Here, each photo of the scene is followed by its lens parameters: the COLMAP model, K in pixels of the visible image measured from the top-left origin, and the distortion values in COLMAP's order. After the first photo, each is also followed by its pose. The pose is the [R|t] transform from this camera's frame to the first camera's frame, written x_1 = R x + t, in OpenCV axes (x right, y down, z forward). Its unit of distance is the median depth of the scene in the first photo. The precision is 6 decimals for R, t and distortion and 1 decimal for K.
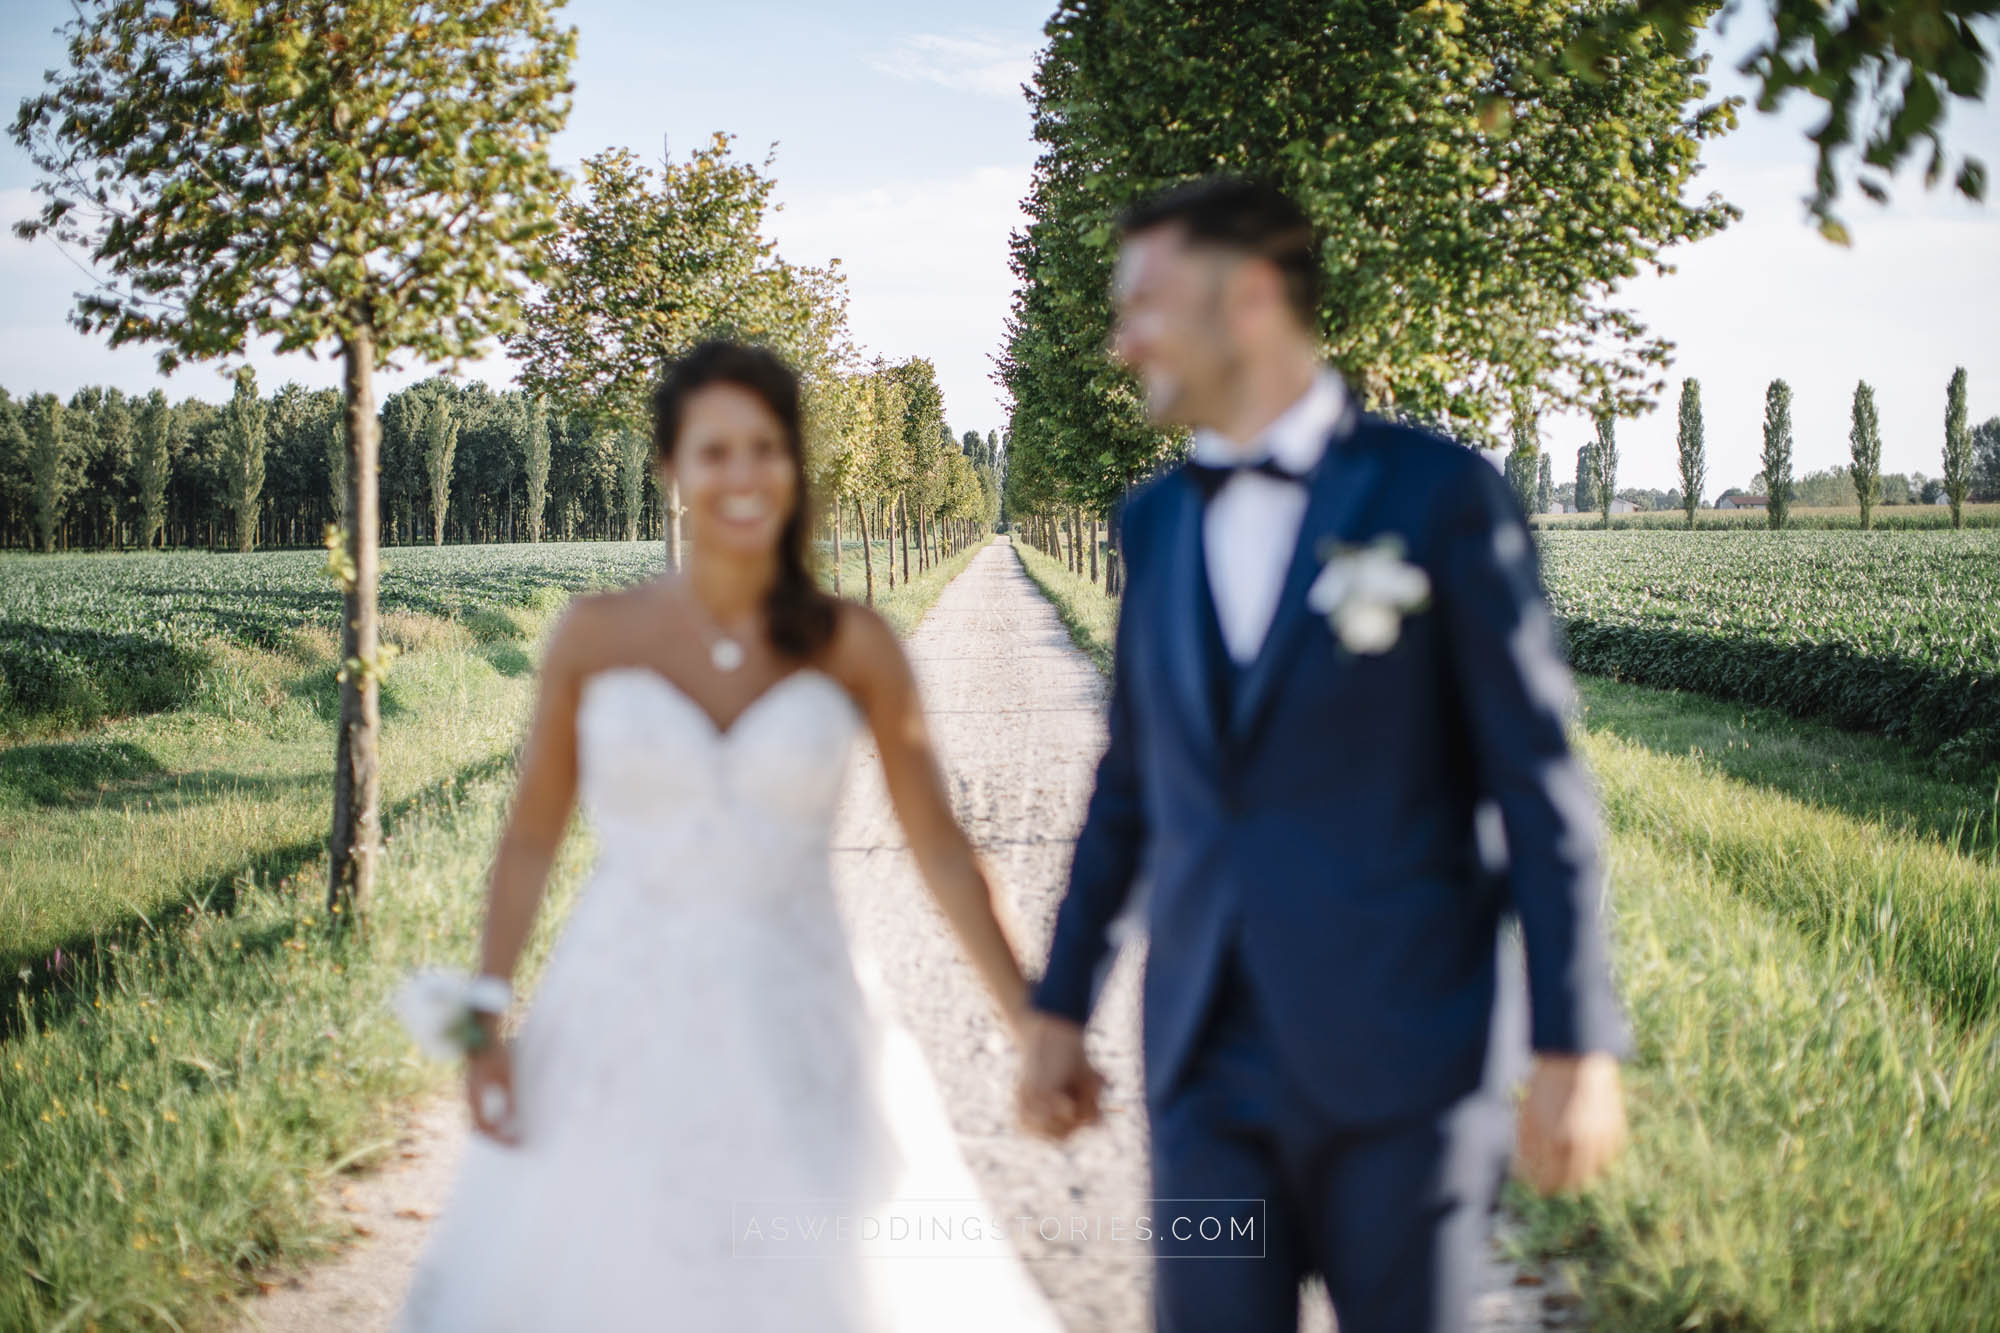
lens RADIAL K [[2893.4, 0, 1000.0], [0, 2893.4, 666.5], [0, 0, 1]] dist [-0.011484, -0.023966]
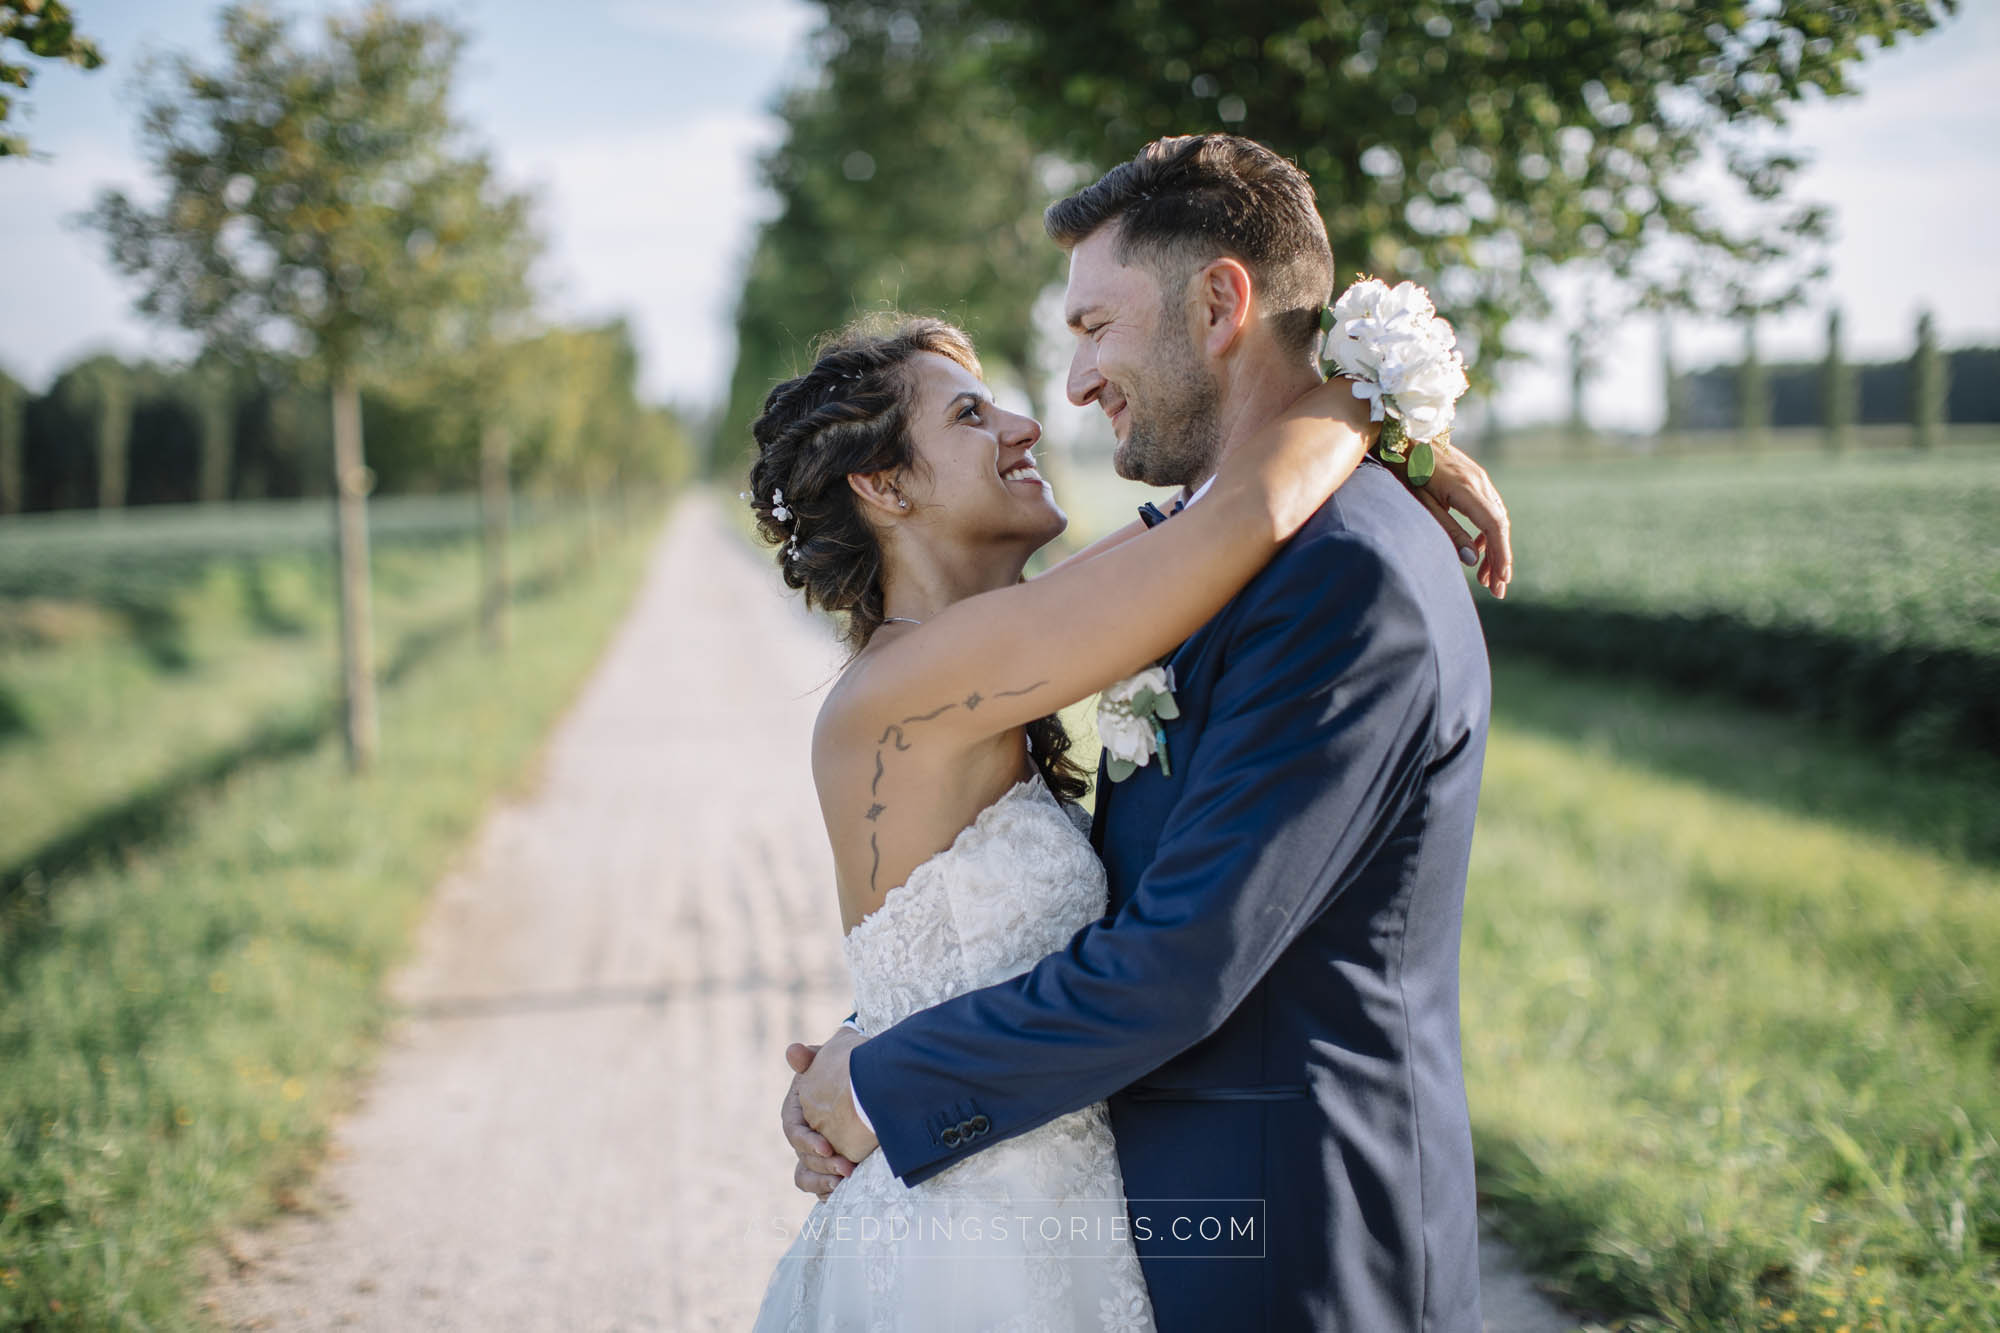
lens RADIAL K [[2893.4, 0, 1000.0], [0, 2893.4, 666.5], [0, 0, 1]] dist [-0.011484, -0.023966]
pose [[0.994146, -0.026811, 0.104661, -0.022211], [0.025206, 0.999544, 0.016631, -0.013075], [-0.105060, -0.013896, 0.994369, 0.217152]]
